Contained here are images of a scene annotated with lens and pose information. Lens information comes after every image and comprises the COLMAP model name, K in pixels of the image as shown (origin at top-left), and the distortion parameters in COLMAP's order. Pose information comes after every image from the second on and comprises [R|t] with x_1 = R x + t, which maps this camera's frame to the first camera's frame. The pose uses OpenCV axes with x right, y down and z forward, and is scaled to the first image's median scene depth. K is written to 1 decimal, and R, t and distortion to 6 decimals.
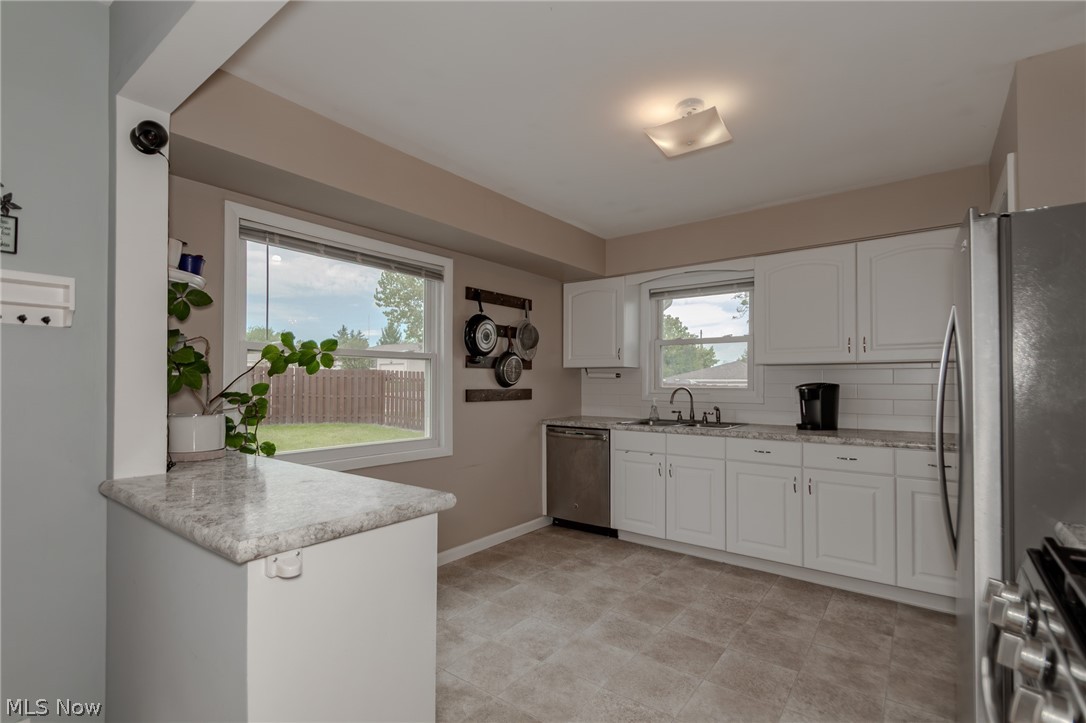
lens RADIAL K [[501.5, 0, 541.0], [0, 501.5, 377.8], [0, 0, 1]] dist [-0.000962, -0.000281]
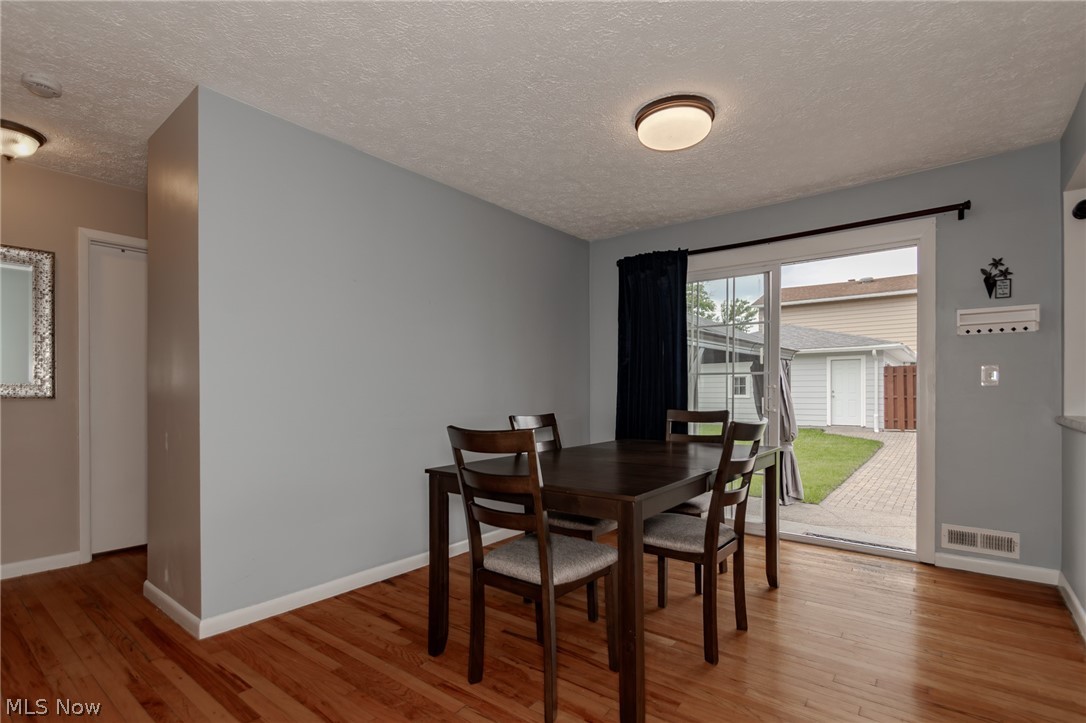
lens RADIAL K [[512.7, 0, 551.5], [0, 512.7, 388.6], [0, 0, 1]] dist [-0.000102, 0.000046]
pose [[-0.003551, 0.000437, -0.999994, 0.394882], [0.015821, 0.999875, 0.000381, 0.034151], [0.999869, -0.015820, -0.003557, -0.326296]]
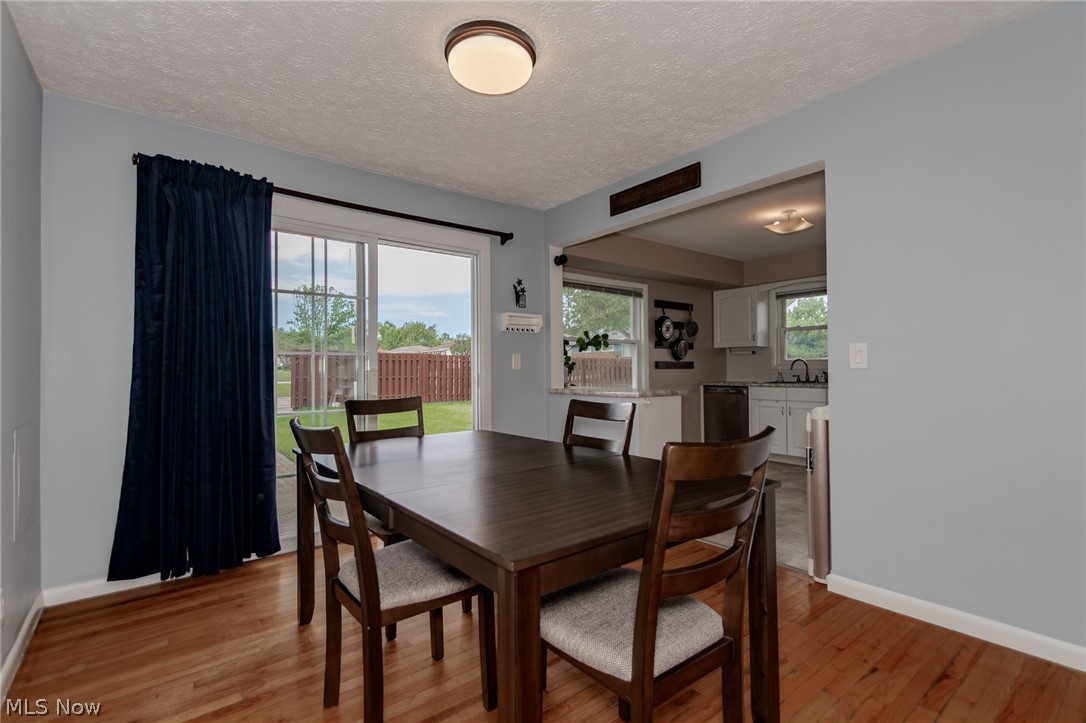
lens RADIAL K [[497.2, 0, 543.0], [0, 497.2, 361.5], [0, 0, 1]] dist [0.001899, 0.000207]
pose [[0.968050, -0.012348, -0.250452, -0.096063], [0.010380, 0.999904, -0.009177, 0.034998], [0.250541, 0.006284, 0.968086, -0.689039]]
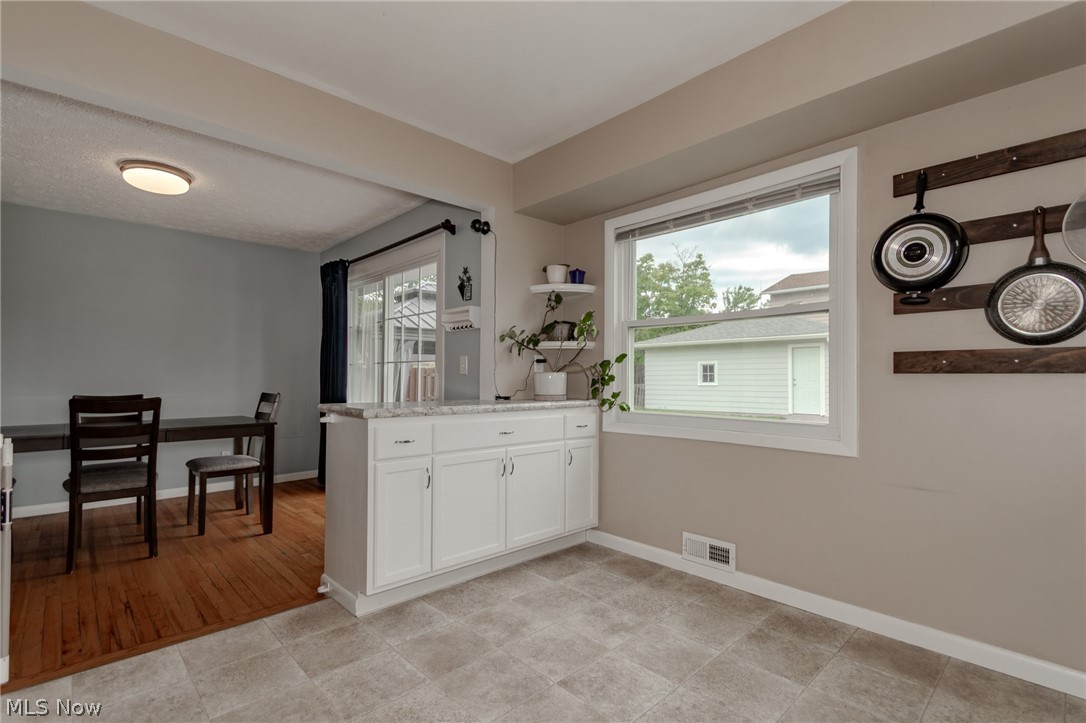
lens RADIAL K [[491.2, 0, 531.7], [0, 491.2, 372.5], [0, 0, 1]] dist [-0.002965, -0.000587]
pose [[-0.172714, -0.003772, -0.984965, 0.476411], [0.006961, 0.999963, -0.005050, 0.045048], [0.984947, -0.007729, -0.172681, 0.670879]]
